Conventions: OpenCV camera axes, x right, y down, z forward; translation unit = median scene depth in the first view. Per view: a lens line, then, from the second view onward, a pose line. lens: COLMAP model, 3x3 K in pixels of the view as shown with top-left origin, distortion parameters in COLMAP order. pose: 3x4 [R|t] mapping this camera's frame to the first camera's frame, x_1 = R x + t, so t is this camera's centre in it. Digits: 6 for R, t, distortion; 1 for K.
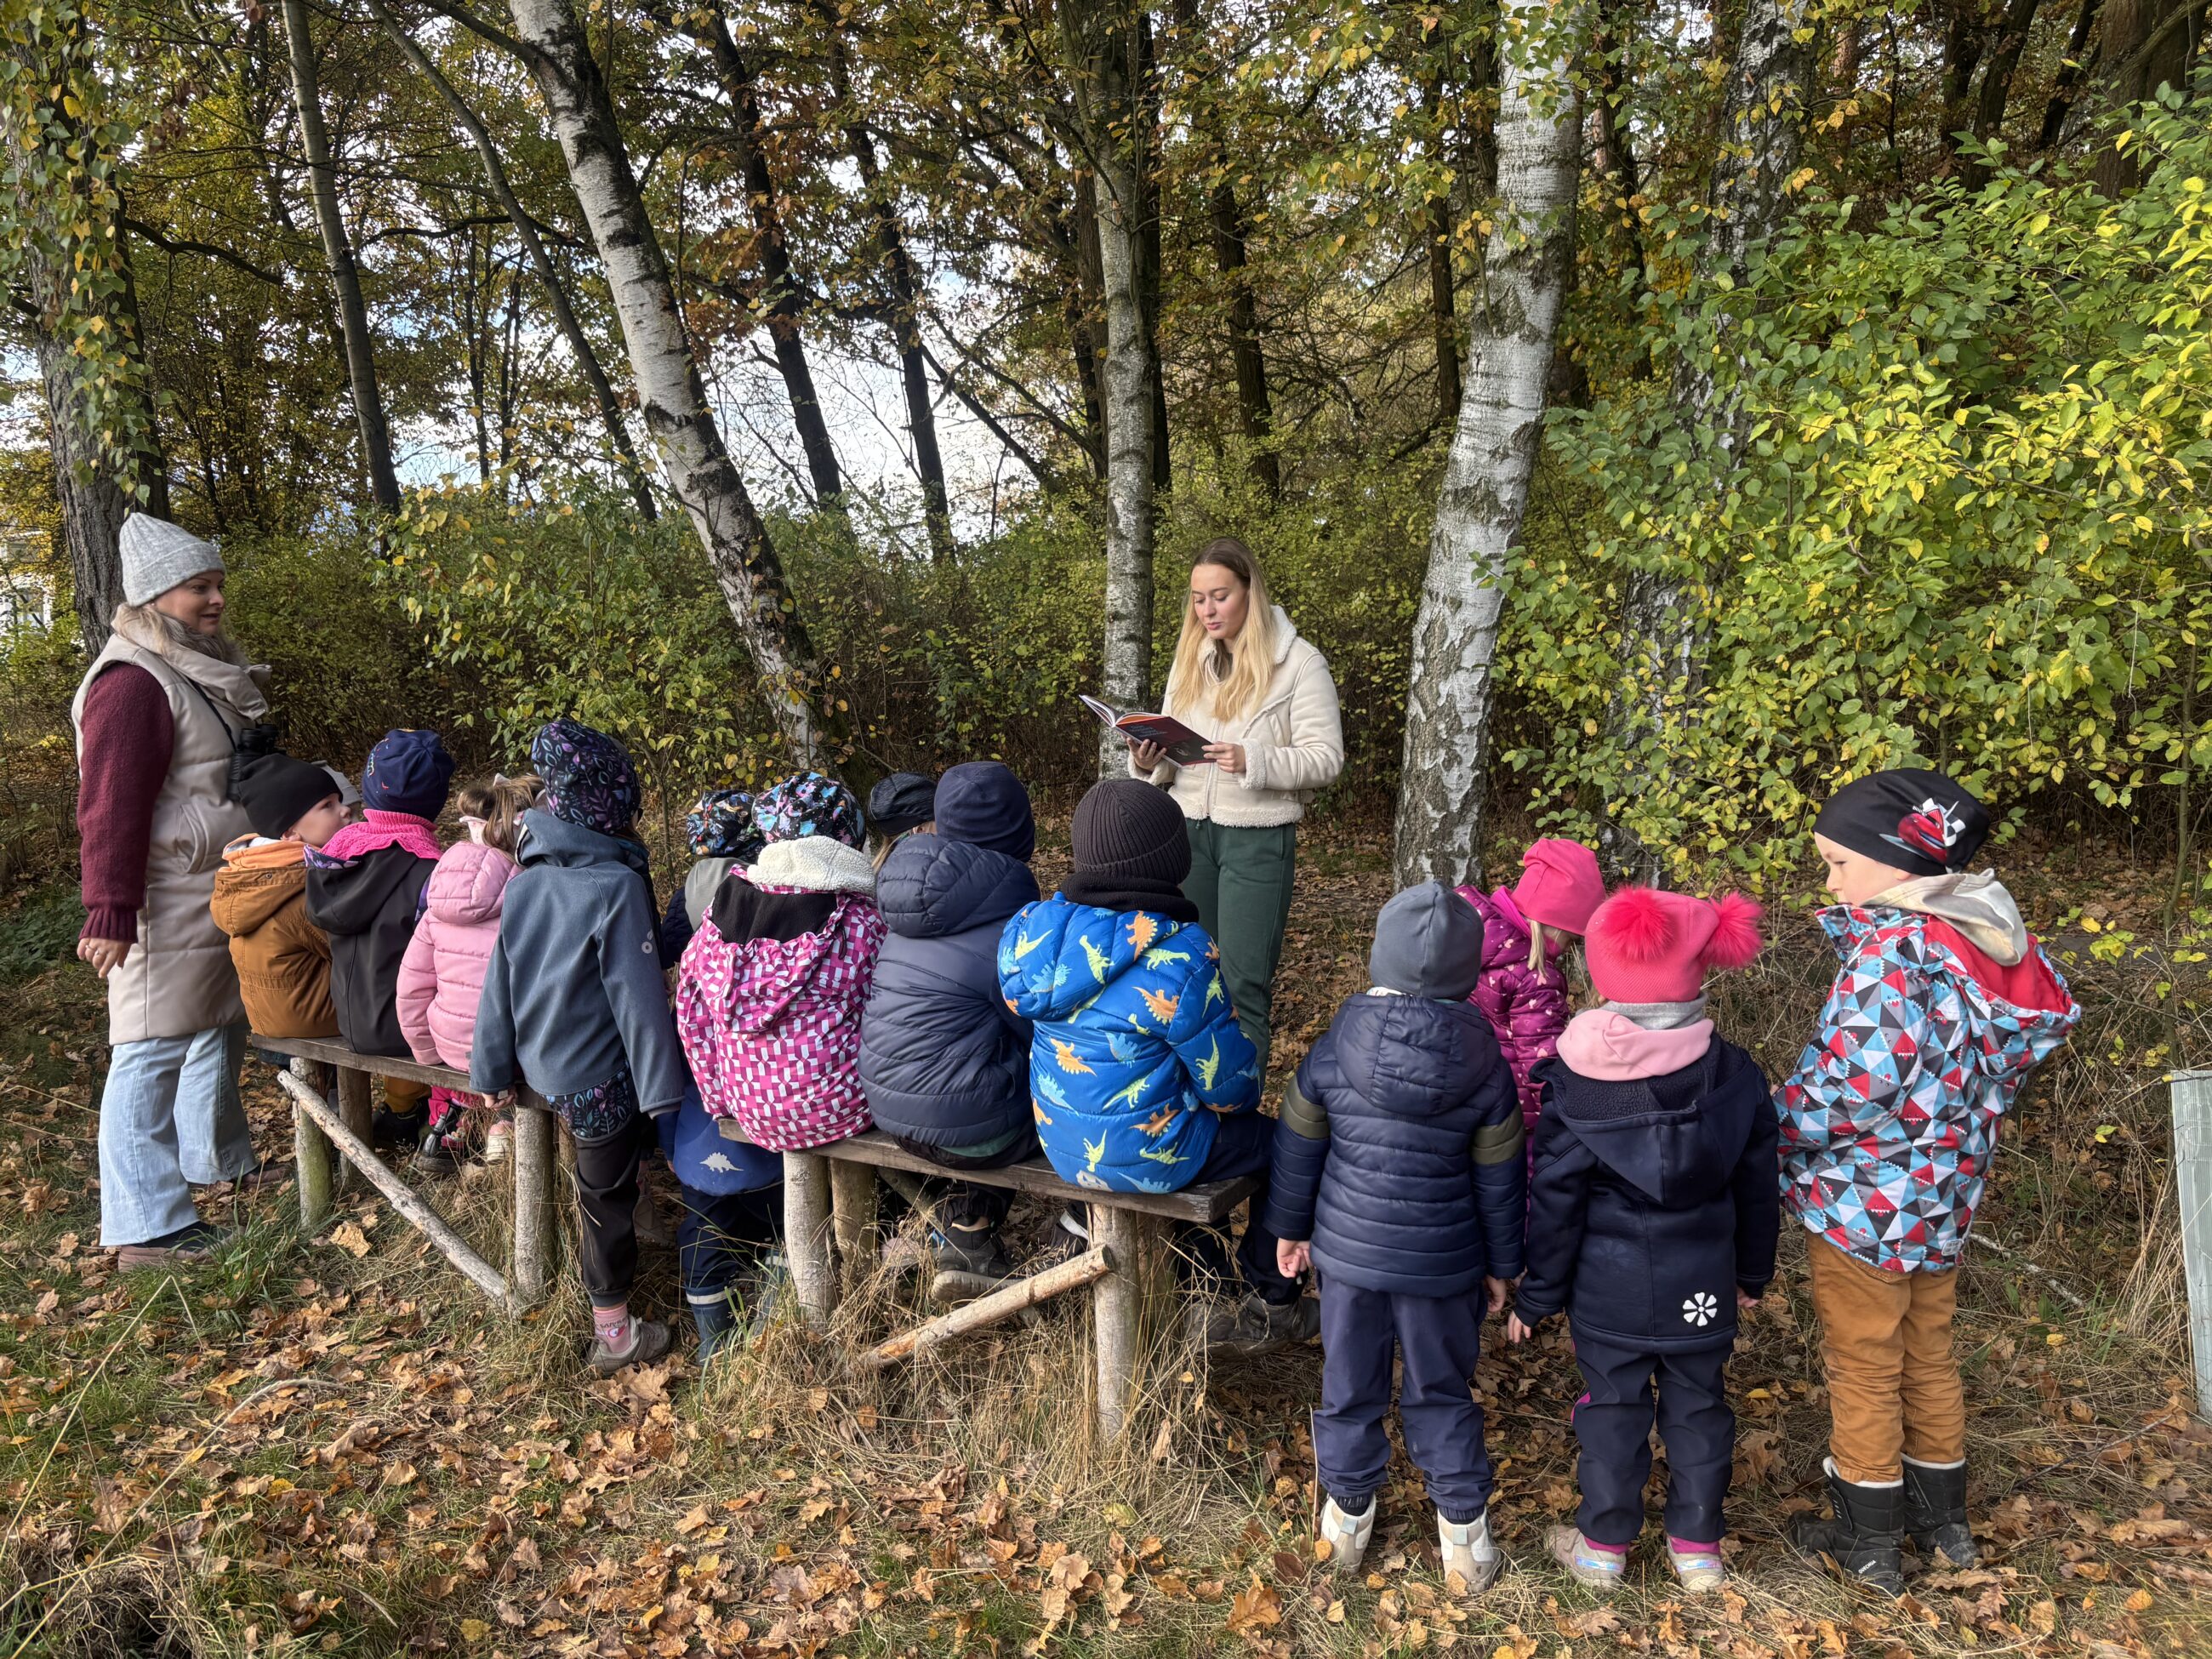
lens RADIAL K [[1635.5, 0, 1099.4], [0, 1635.5, 798.8], [0, 0, 1]] dist [0.037112, -0.045720]
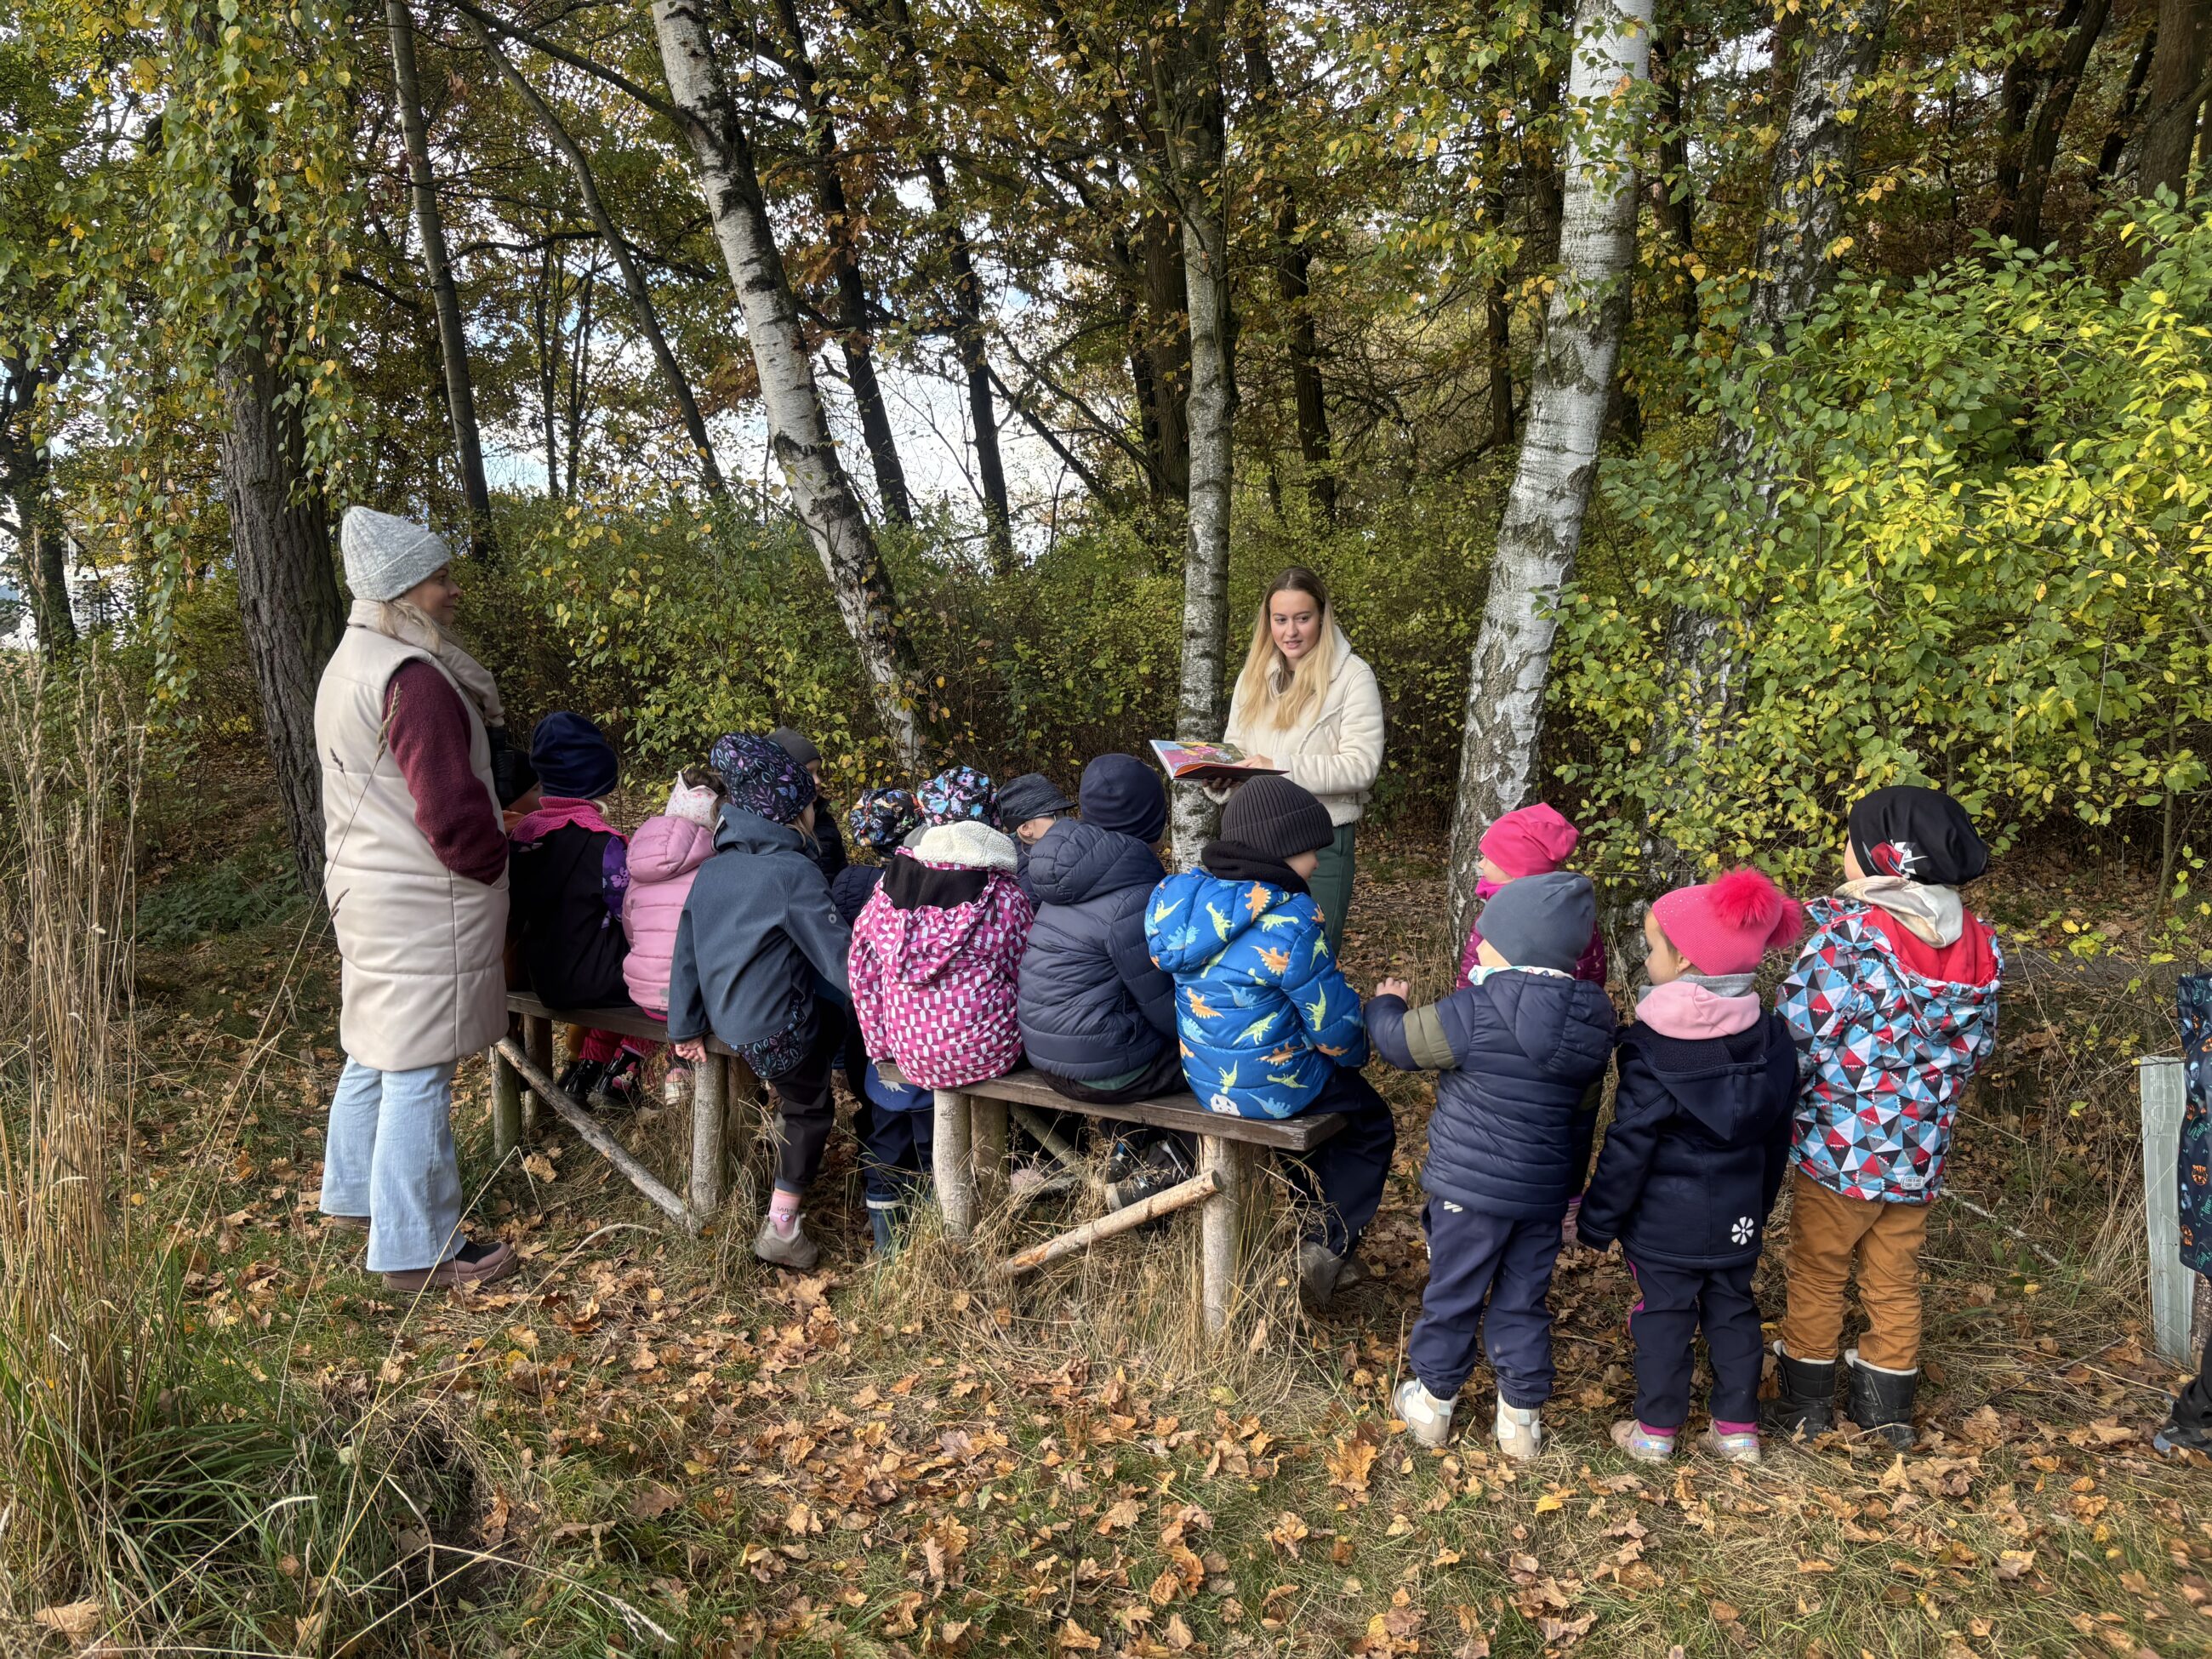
lens RADIAL K [[1635.5, 0, 1096.6], [0, 1635.5, 816.3], [0, 0, 1]] dist [0.037112, -0.045720]
pose [[0.999457, 0.021848, -0.024682, -0.030600], [-0.021734, 0.999752, 0.004861, 0.005571], [0.024782, -0.004322, 0.999684, -0.101031]]
